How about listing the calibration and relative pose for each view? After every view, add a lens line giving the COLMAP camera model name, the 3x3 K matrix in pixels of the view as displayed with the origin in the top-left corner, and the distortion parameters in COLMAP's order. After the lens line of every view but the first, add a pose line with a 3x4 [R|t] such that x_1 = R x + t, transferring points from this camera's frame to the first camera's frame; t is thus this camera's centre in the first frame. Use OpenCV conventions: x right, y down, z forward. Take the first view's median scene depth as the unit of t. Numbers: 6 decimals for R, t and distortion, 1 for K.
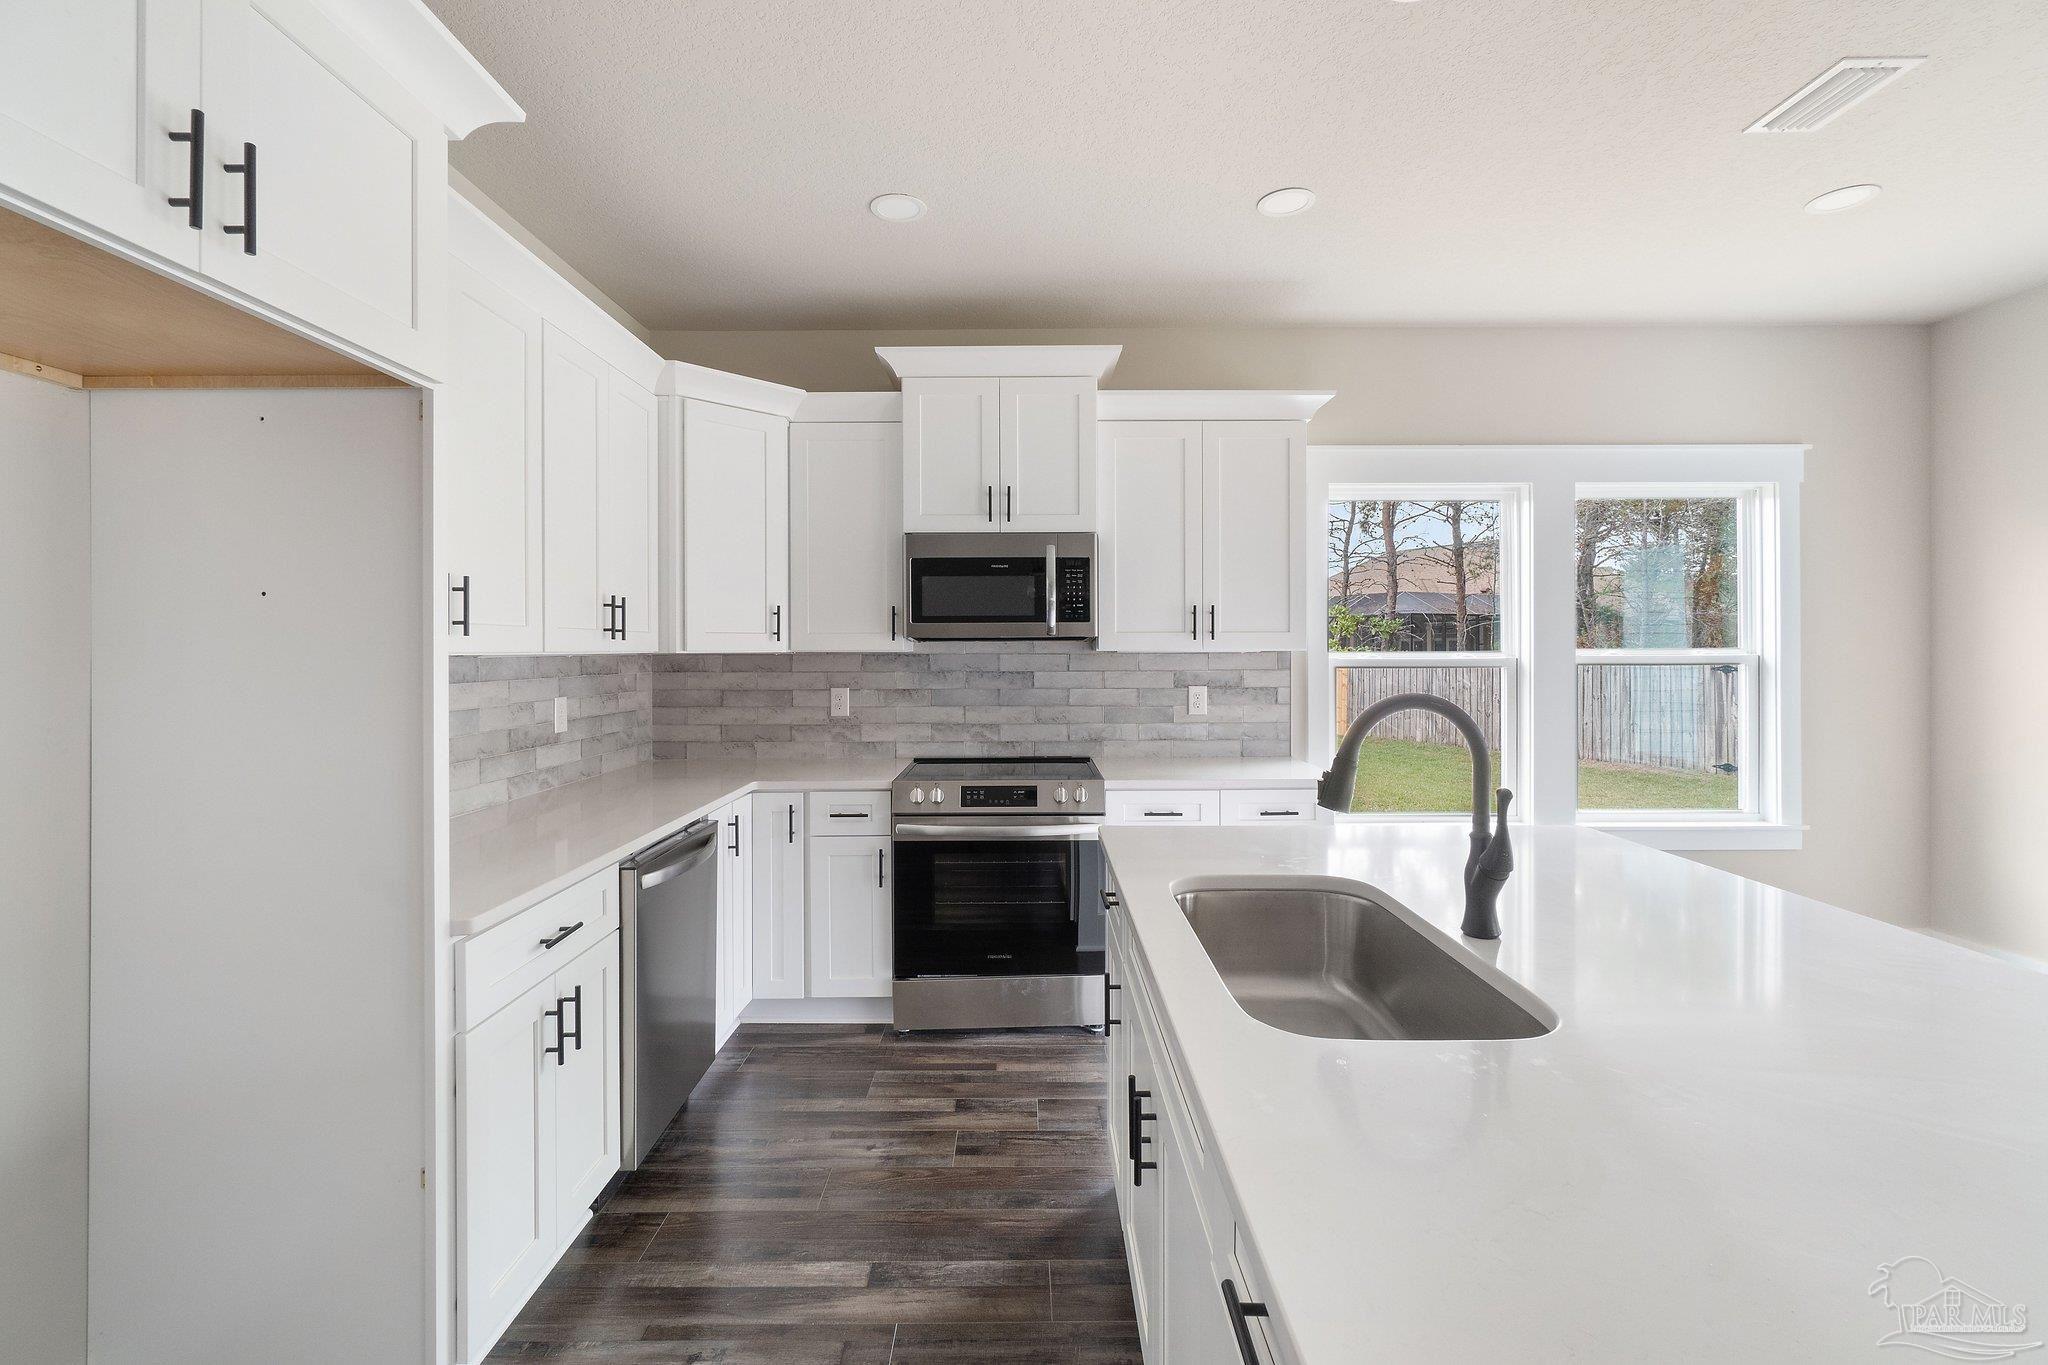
lens RADIAL K [[890.4, 0, 1032.5], [0, 890.4, 652.3], [0, 0, 1]] dist [-0.002145, -0.000193]
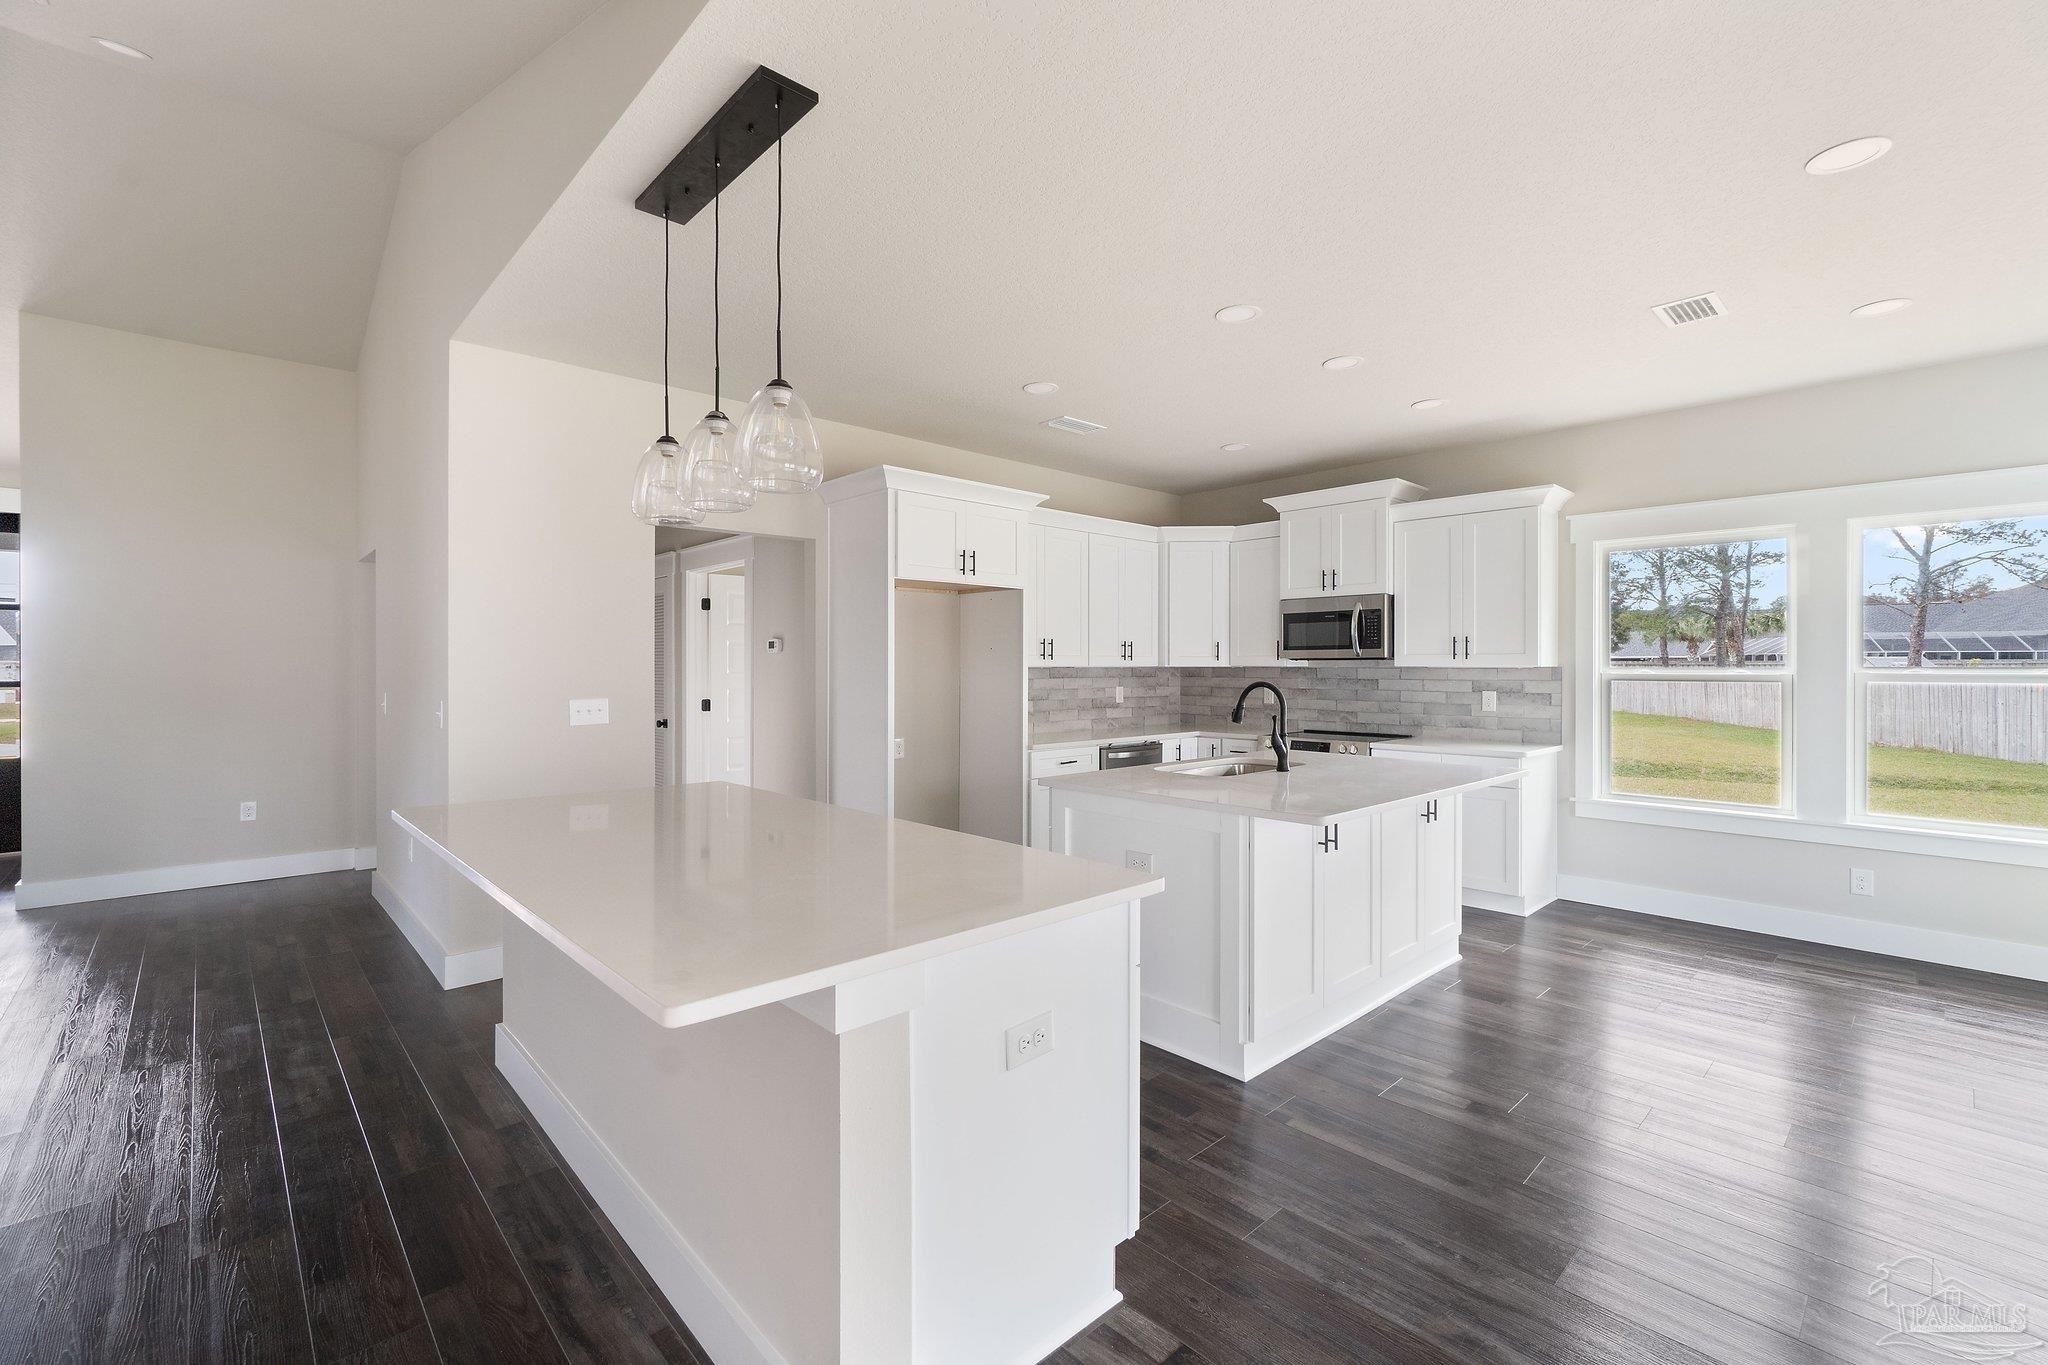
lens RADIAL K [[883.2, 0, 1018.7], [0, 883.2, 664.0], [0, 0, 1]] dist [-0.004089, -0.000231]
pose [[0.672138, 0.001373, -0.740425, 0.801579], [-0.003920, 0.999991, -0.001704, -0.000367], [0.740415, 0.004047, 0.672137, -0.567269]]
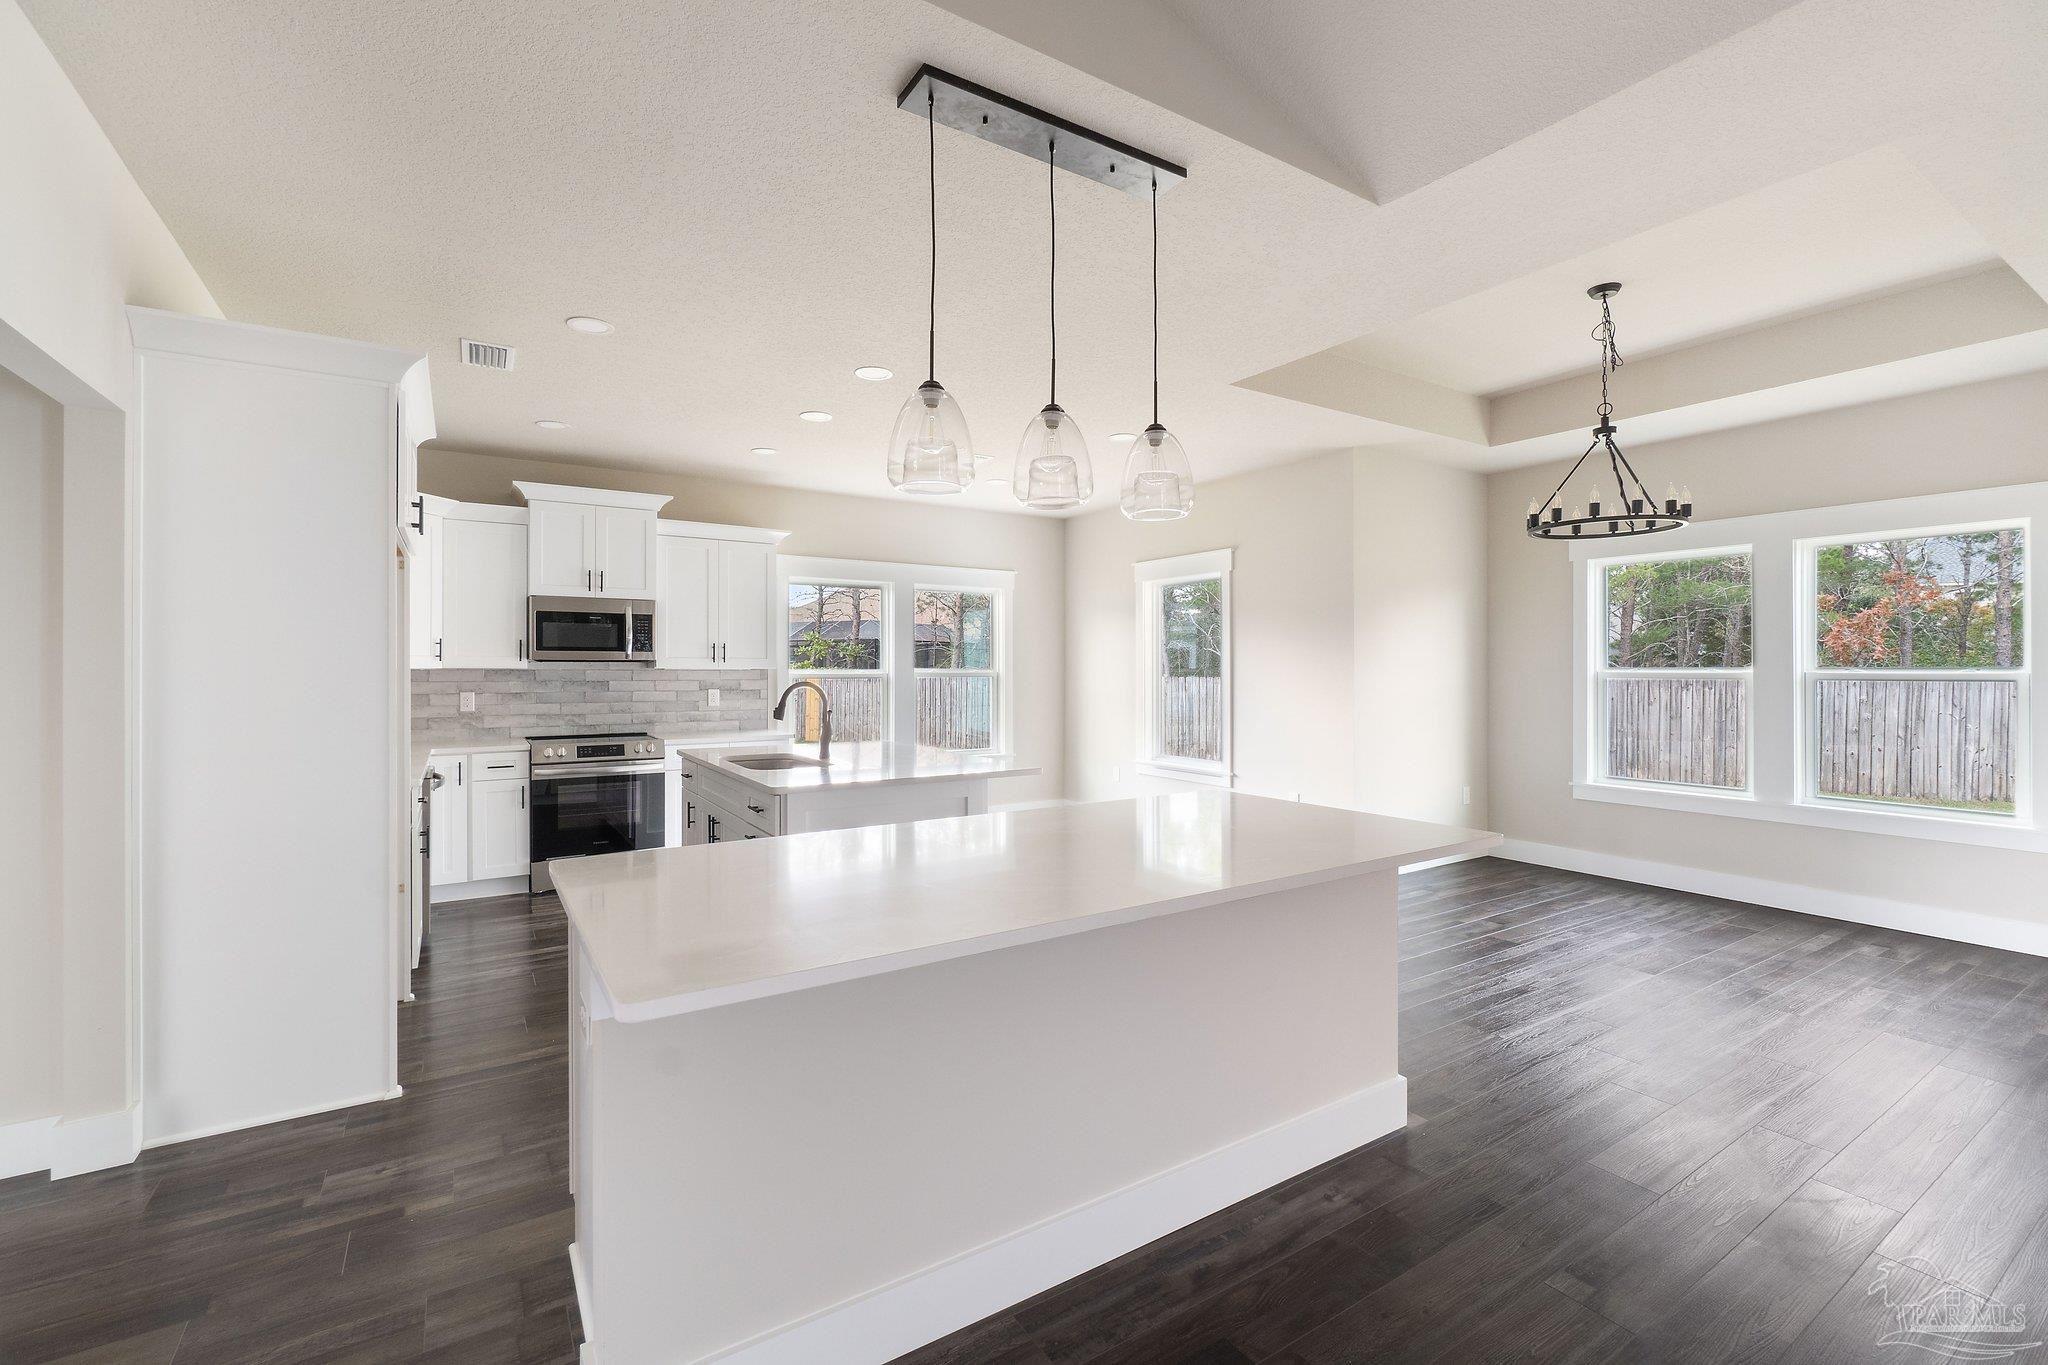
lens RADIAL K [[883.2, 0, 1018.7], [0, 883.2, 664.0], [0, 0, 1]] dist [-0.004089, -0.000231]
pose [[0.850738, 0.006861, 0.525545, -0.228302], [-0.002027, 0.999950, -0.009772, 0.005420], [-0.525586, 0.007248, 0.850710, -0.827337]]
